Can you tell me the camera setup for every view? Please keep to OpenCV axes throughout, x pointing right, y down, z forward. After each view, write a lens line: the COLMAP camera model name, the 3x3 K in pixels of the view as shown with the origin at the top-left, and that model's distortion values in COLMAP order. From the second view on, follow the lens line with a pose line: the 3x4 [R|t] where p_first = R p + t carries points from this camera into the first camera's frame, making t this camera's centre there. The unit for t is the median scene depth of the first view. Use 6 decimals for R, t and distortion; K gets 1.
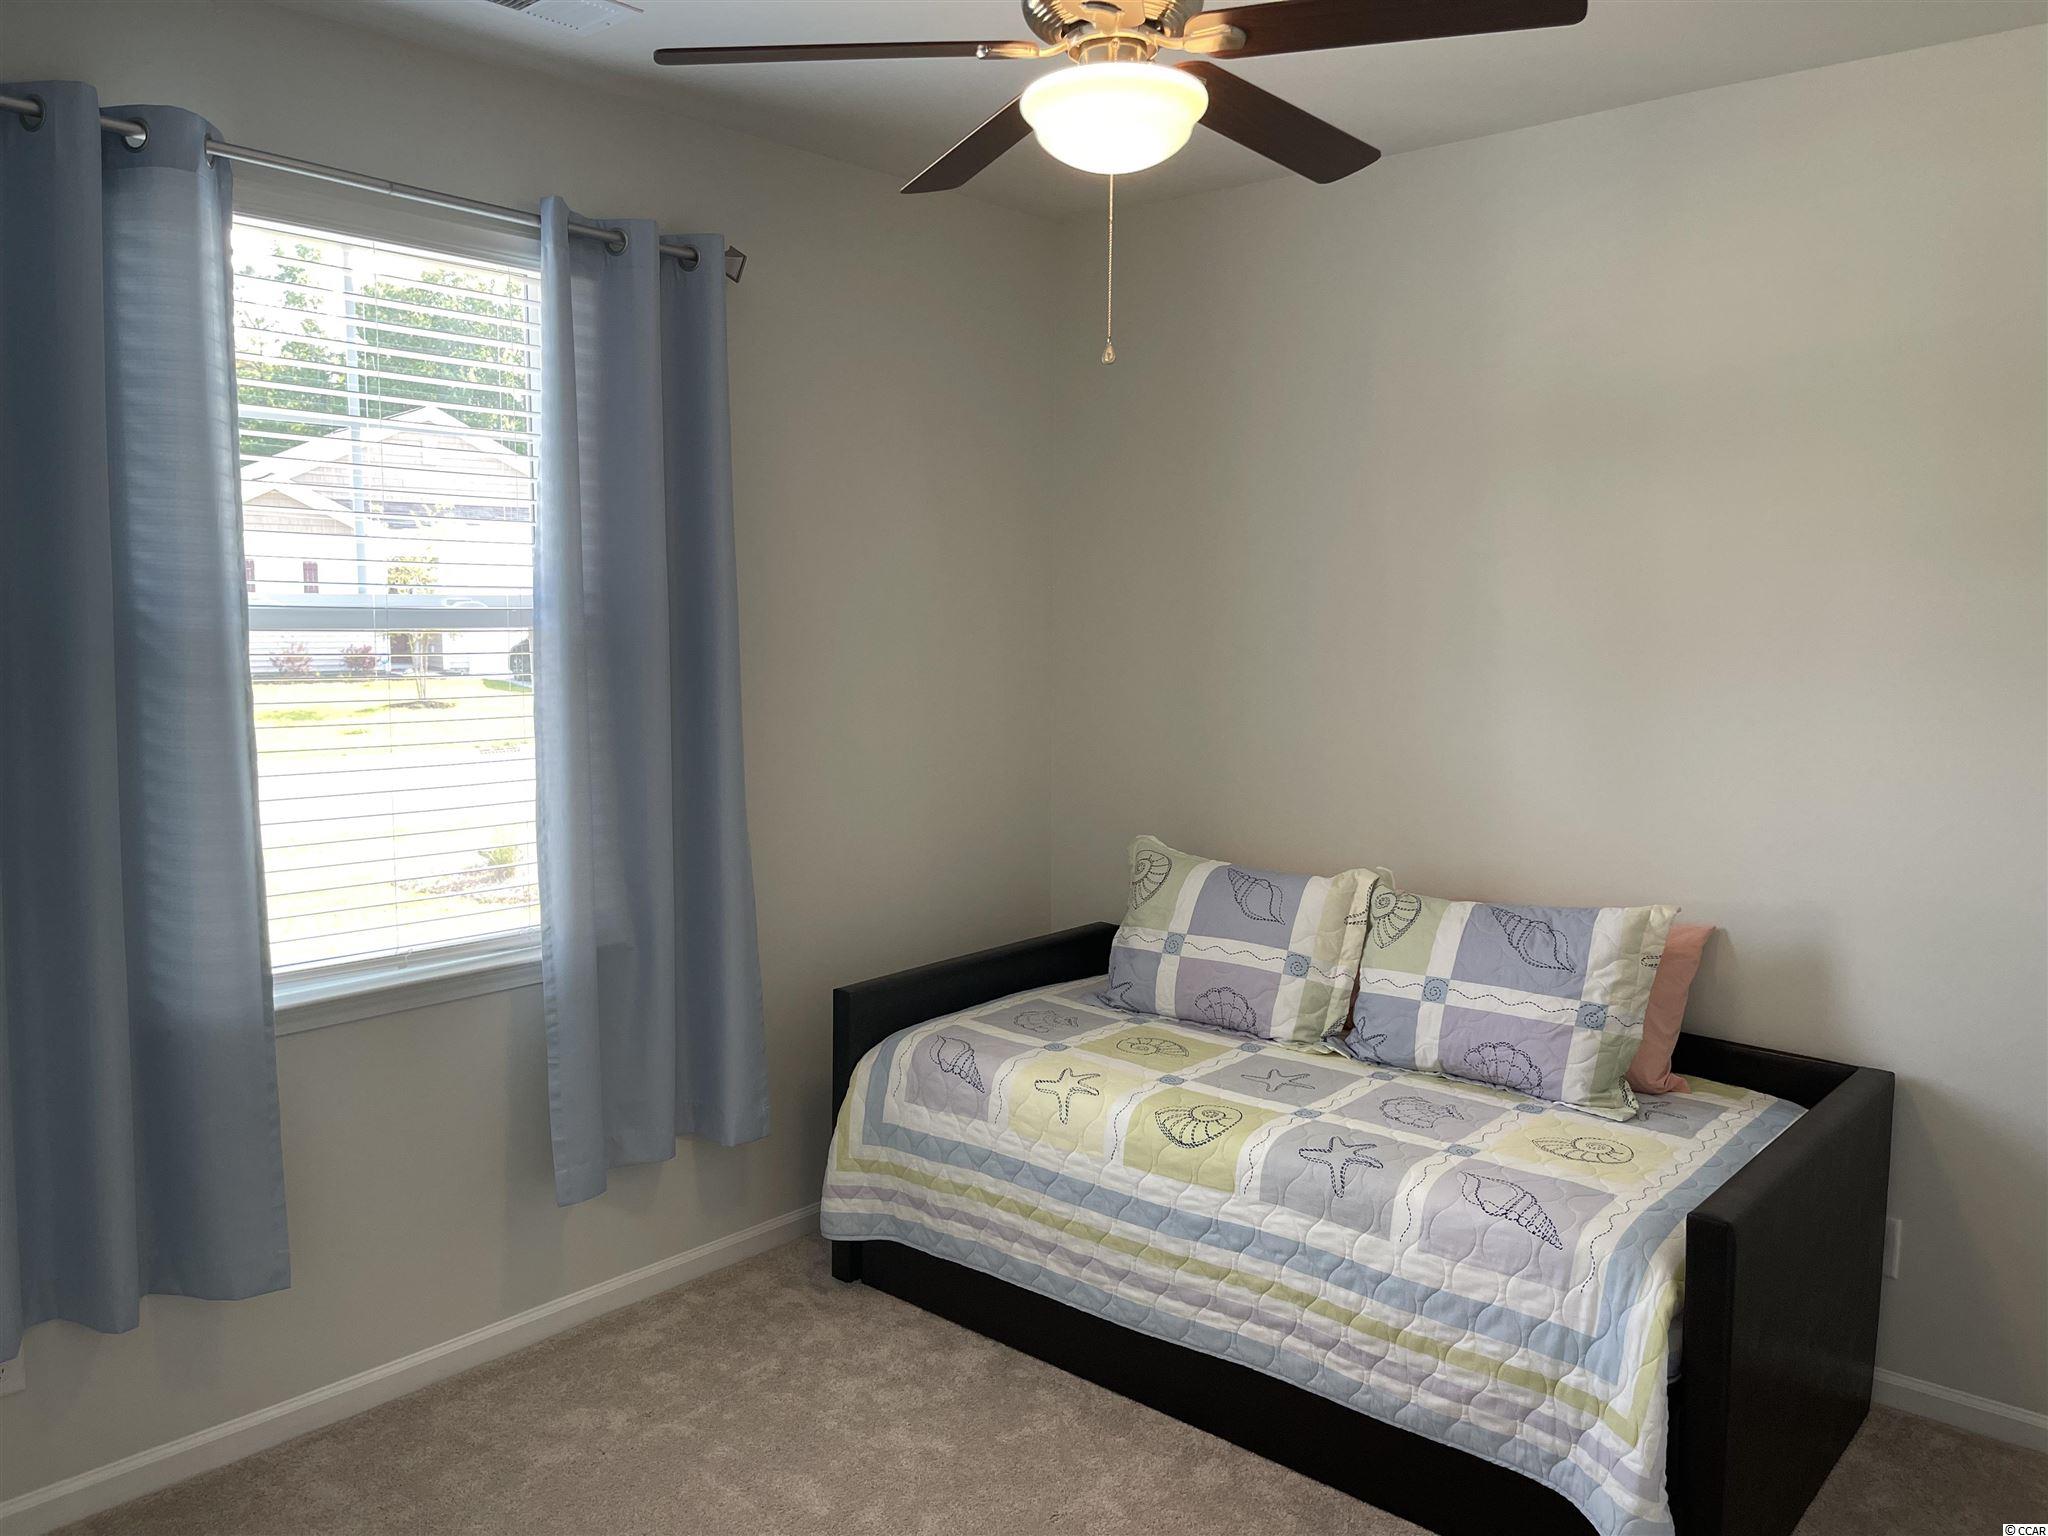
lens RADIAL K [[1545.0, 0, 1023.7], [0, 1545.0, 760.2], [0, 0, 1]] dist [0.033835, -0.000305]
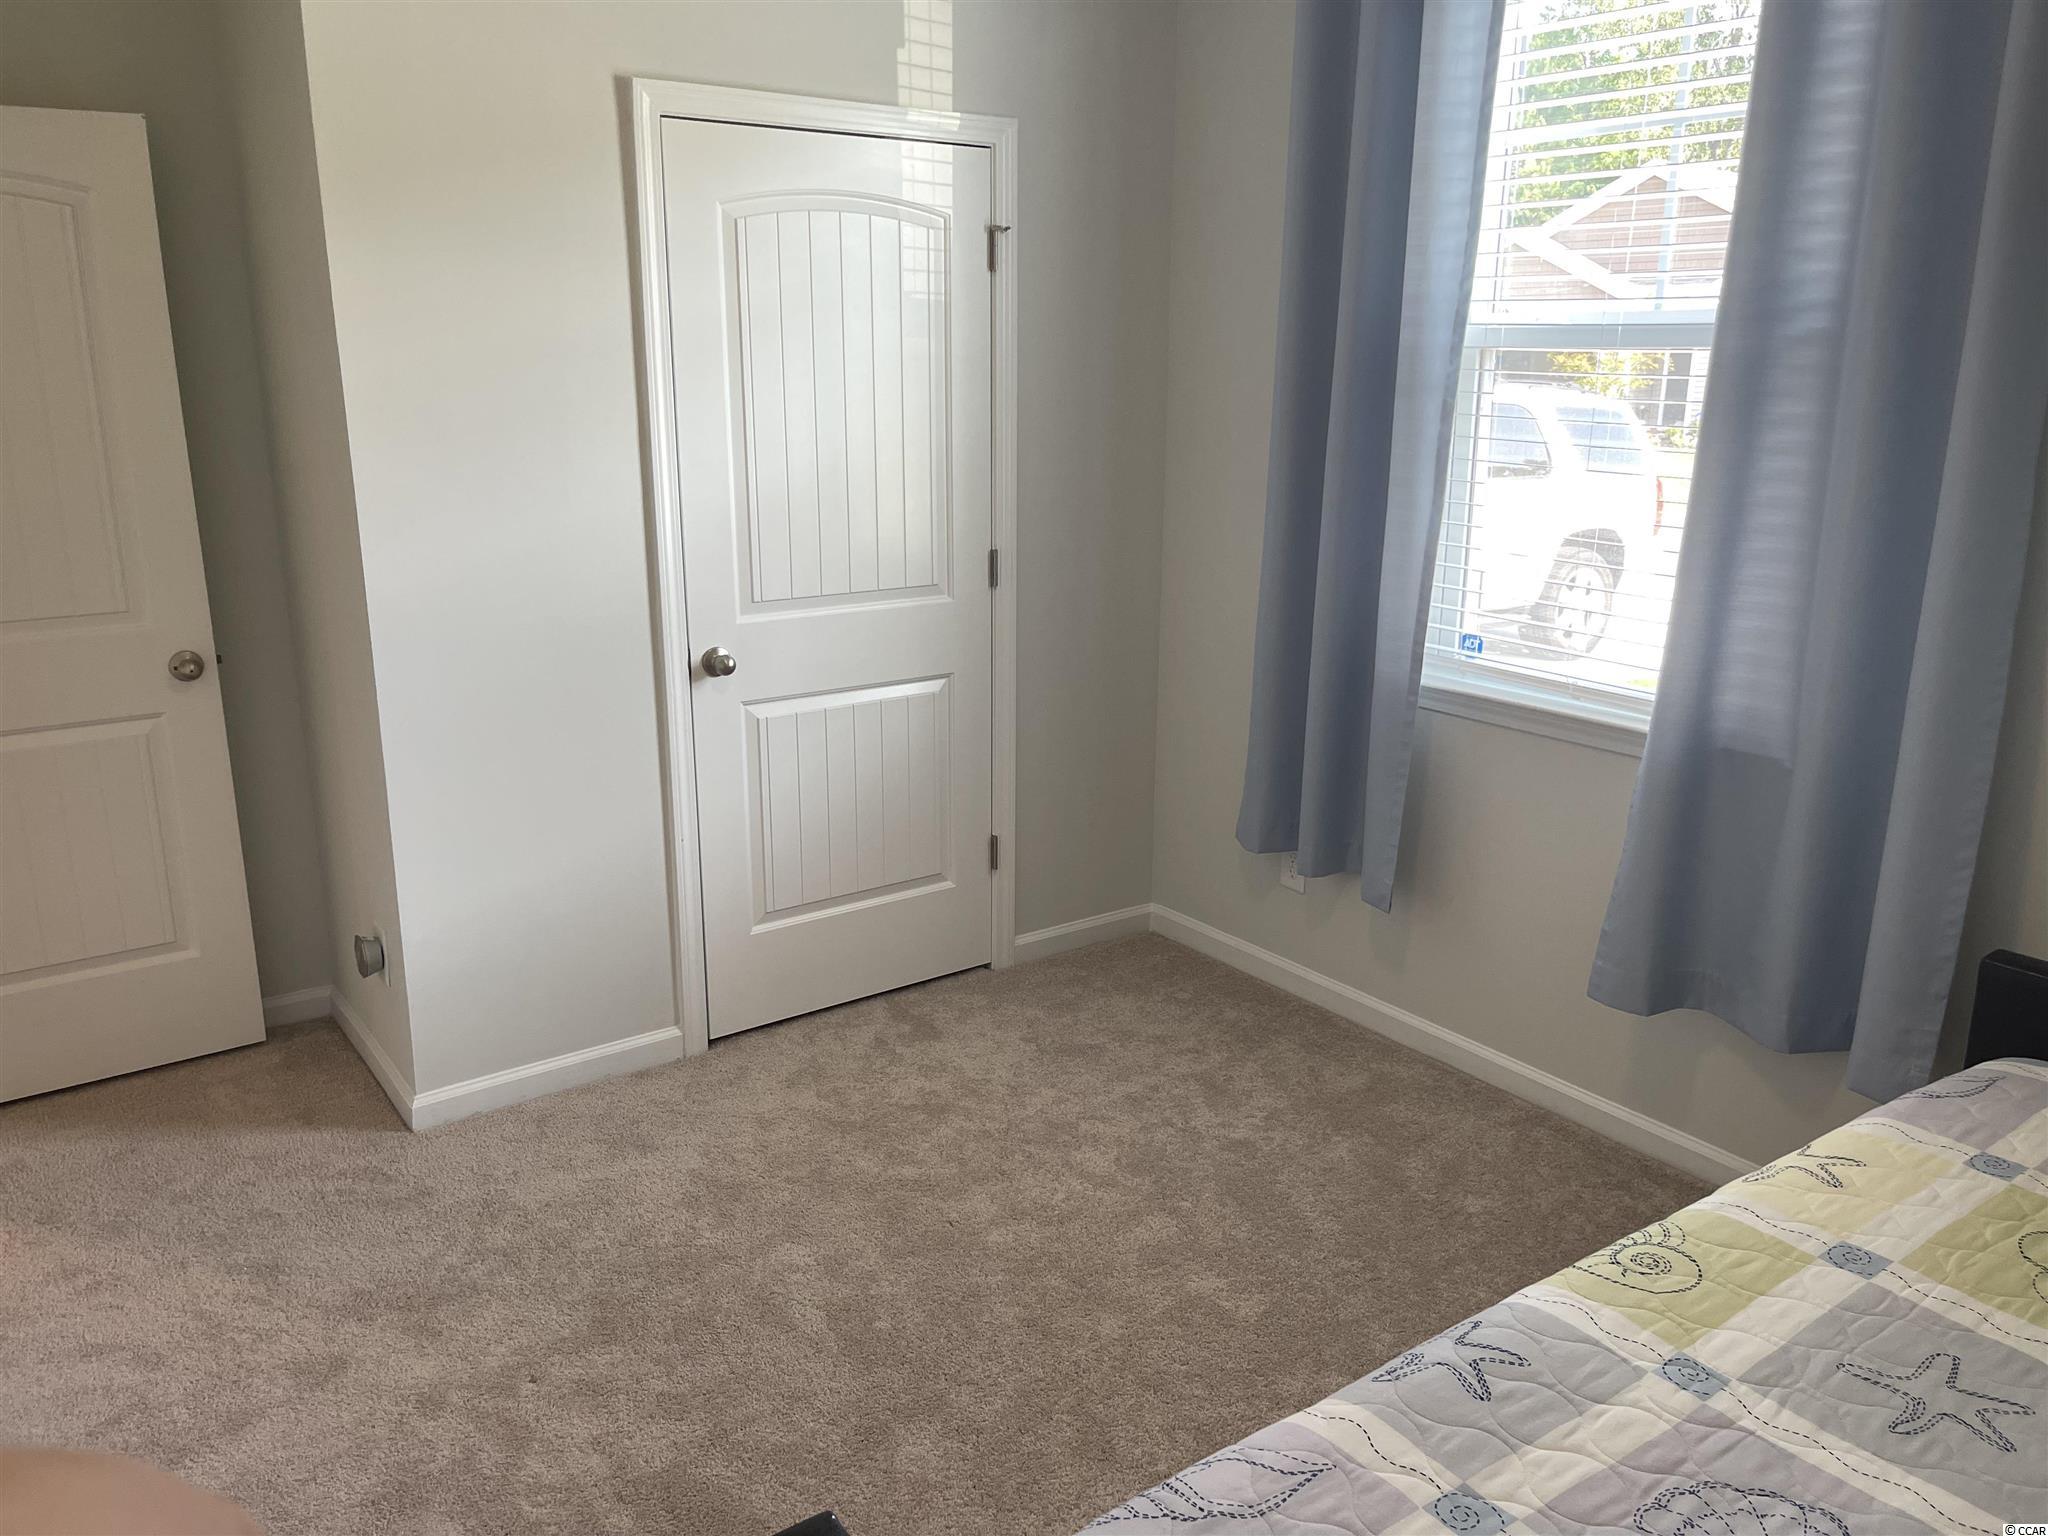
lens RADIAL K [[1545.0, 0, 1024.3], [0, 1545.0, 778.2], [0, 0, 1]] dist [0.033835, -0.000305]
pose [[-0.218348, 0.263554, -0.939608, 0.634014], [-0.091208, 0.953114, 0.288537, -0.074061], [0.971599, 0.148702, -0.184073, 0.846707]]
